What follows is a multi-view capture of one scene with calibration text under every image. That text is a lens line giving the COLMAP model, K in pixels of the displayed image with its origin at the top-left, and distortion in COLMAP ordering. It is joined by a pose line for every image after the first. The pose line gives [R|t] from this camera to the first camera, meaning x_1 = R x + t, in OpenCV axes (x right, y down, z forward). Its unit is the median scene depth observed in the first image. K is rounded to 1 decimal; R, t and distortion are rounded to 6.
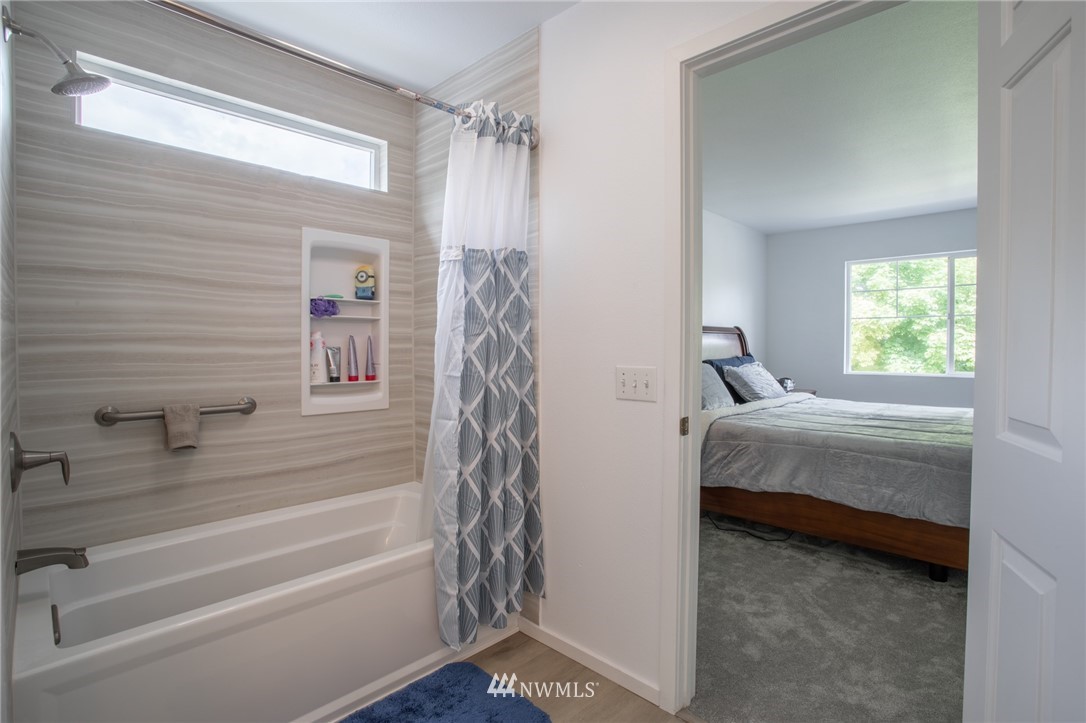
lens RADIAL K [[530.8, 0, 543.9], [0, 530.8, 354.8], [0, 0, 1]] dist [-0.057089, 0.021786]
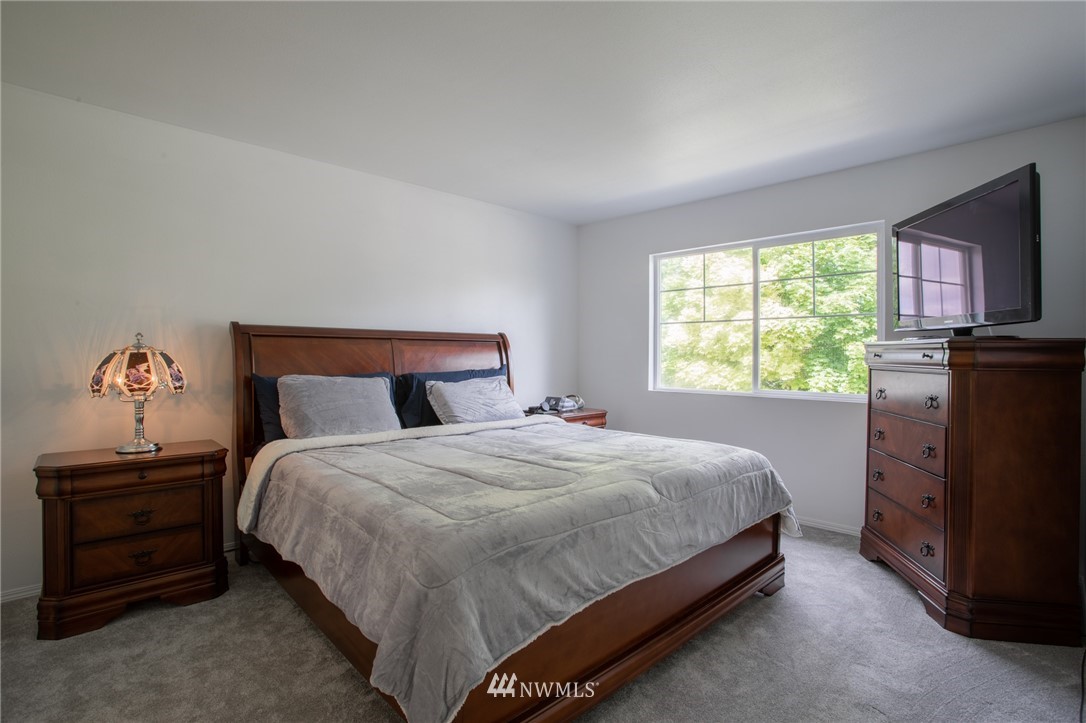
lens RADIAL K [[530.8, 0, 541.2], [0, 530.8, 358.7], [0, 0, 1]] dist [-0.057089, 0.021786]
pose [[0.999665, 0.000646, -0.025857, 0.227636], [-0.001024, 0.999892, -0.014639, -0.000535], [0.025845, 0.014660, 0.999558, 0.082585]]
